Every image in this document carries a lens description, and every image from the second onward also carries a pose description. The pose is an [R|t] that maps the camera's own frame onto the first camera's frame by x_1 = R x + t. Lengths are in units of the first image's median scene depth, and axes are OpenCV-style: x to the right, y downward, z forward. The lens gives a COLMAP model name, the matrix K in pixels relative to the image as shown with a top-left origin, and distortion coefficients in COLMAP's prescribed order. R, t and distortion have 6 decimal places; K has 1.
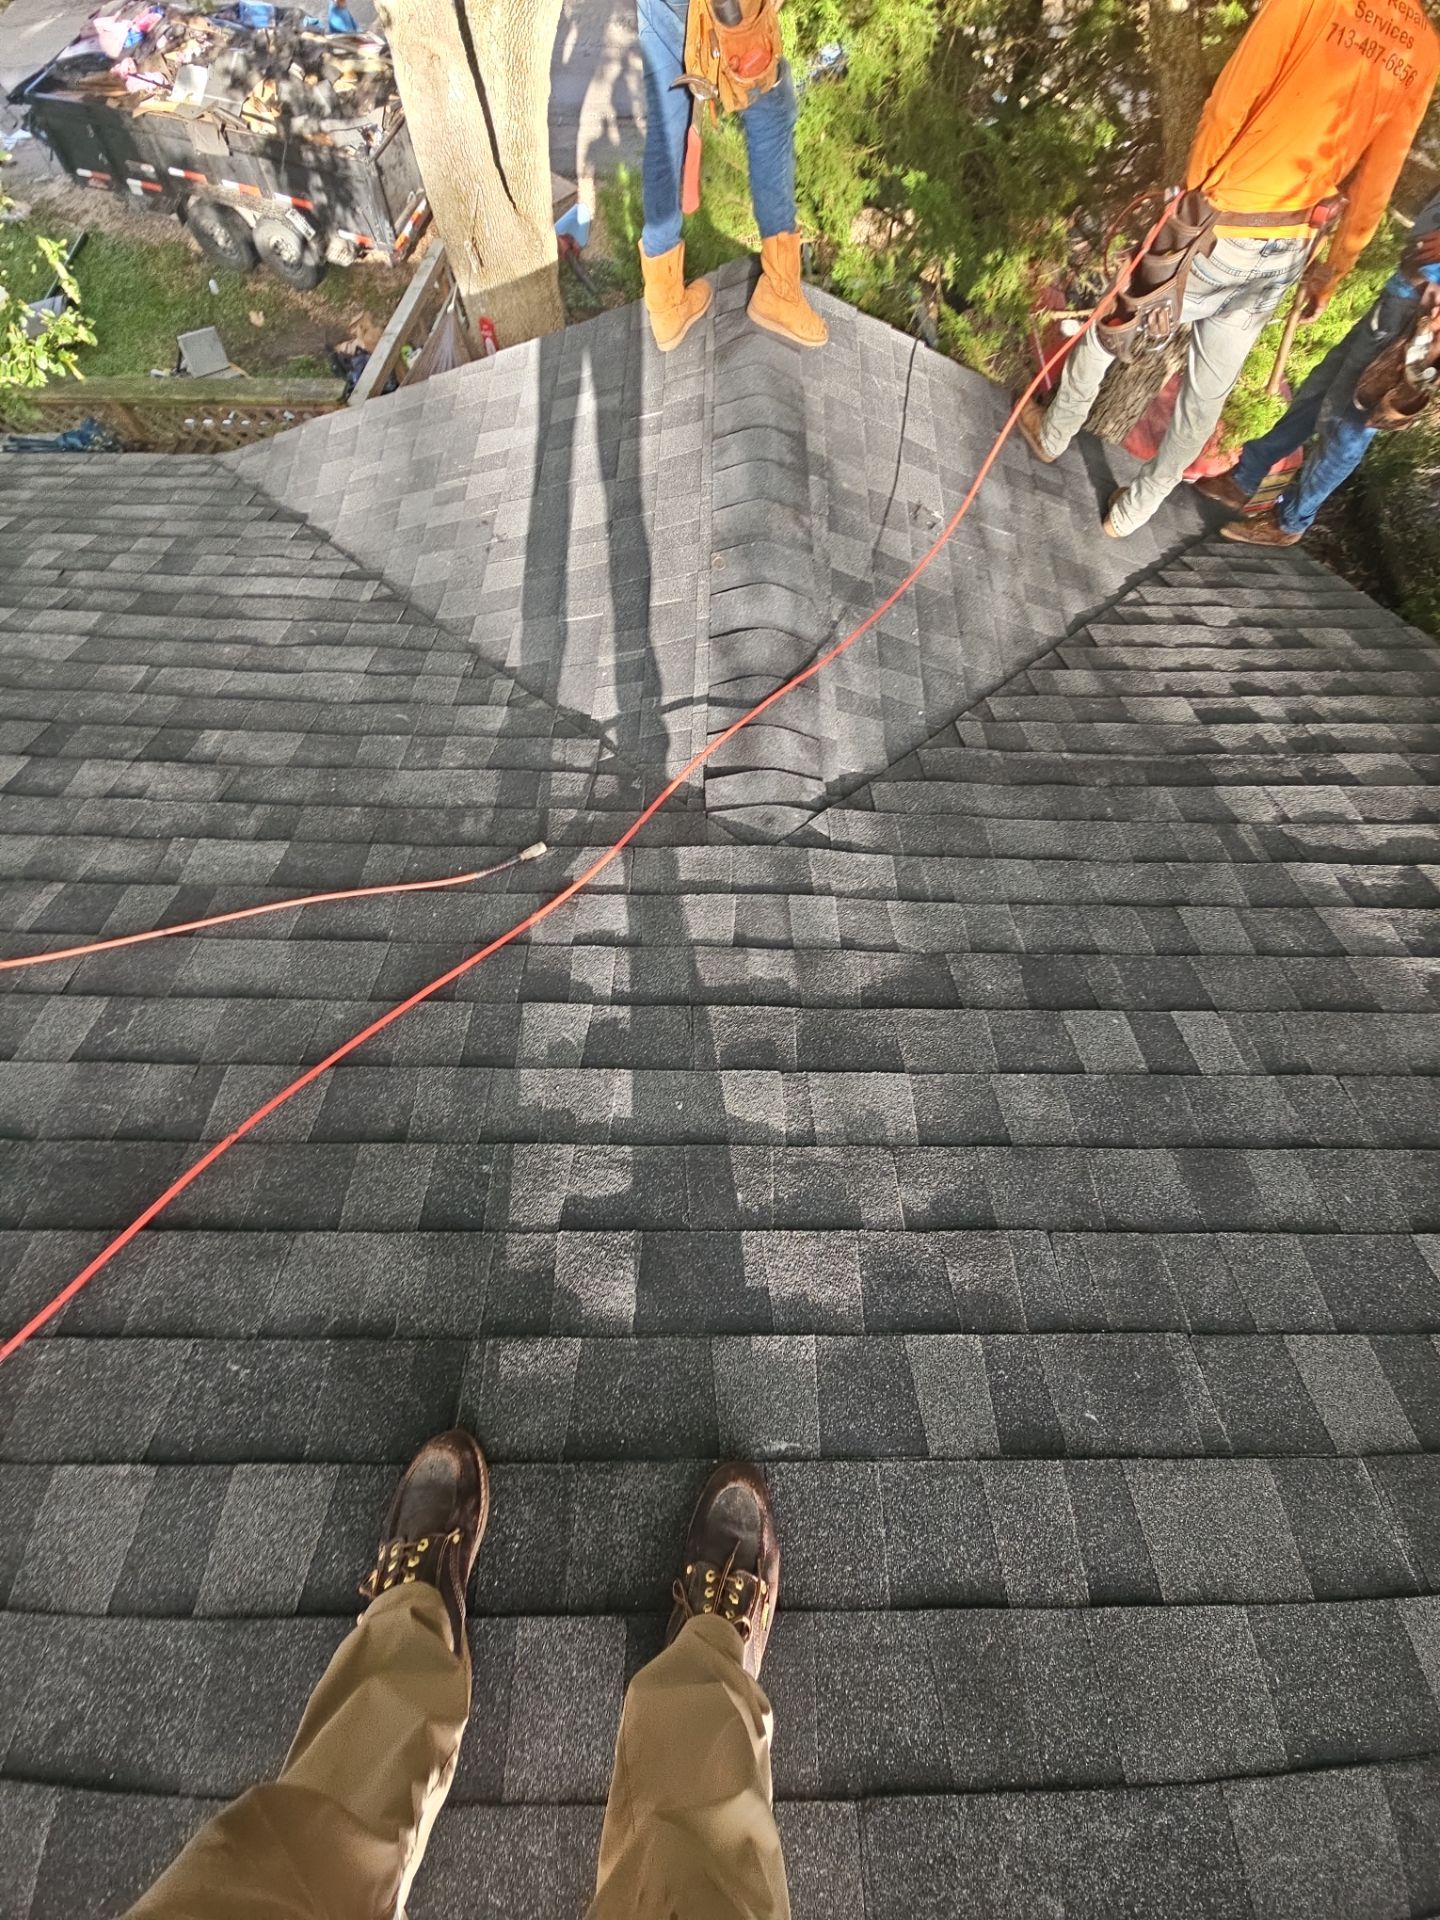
lens RADIAL K [[764.8, 0, 723.2], [0, 764.8, 949.0], [0, 0, 1]] dist [0.033738, -0.021951]
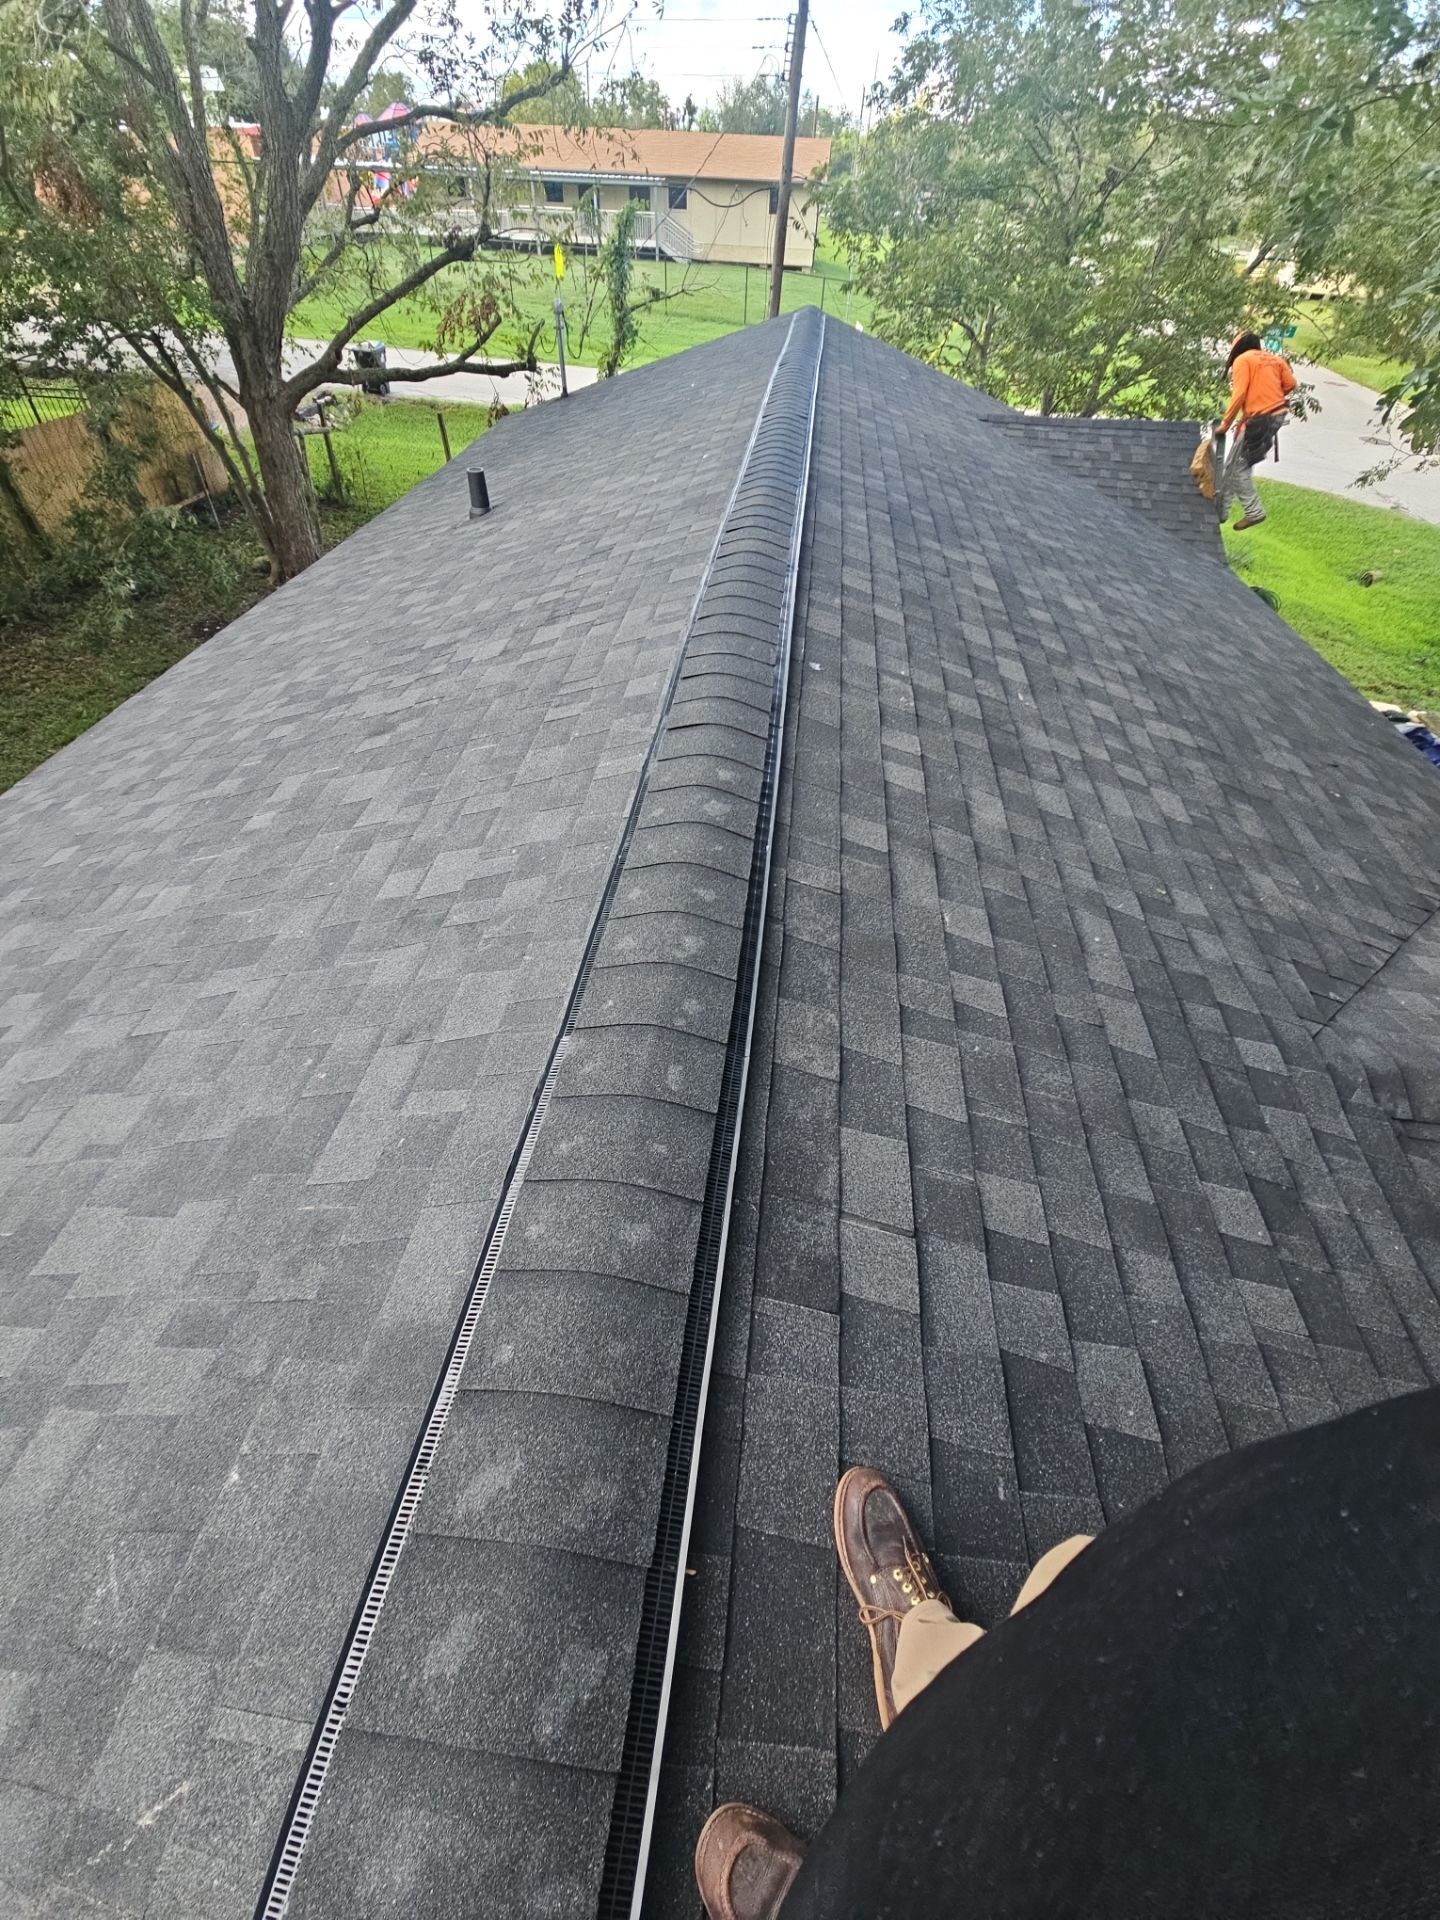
lens RADIAL K [[773.6, 0, 721.4], [0, 773.6, 950.1], [0, 0, 1]] dist [-0.000886, -0.000088]
pose [[-0.108073, 0.685007, -0.720476, 0.863409], [-0.919246, 0.207109, 0.334801, 0.270778], [0.378558, 0.698478, 0.607308, -0.211961]]
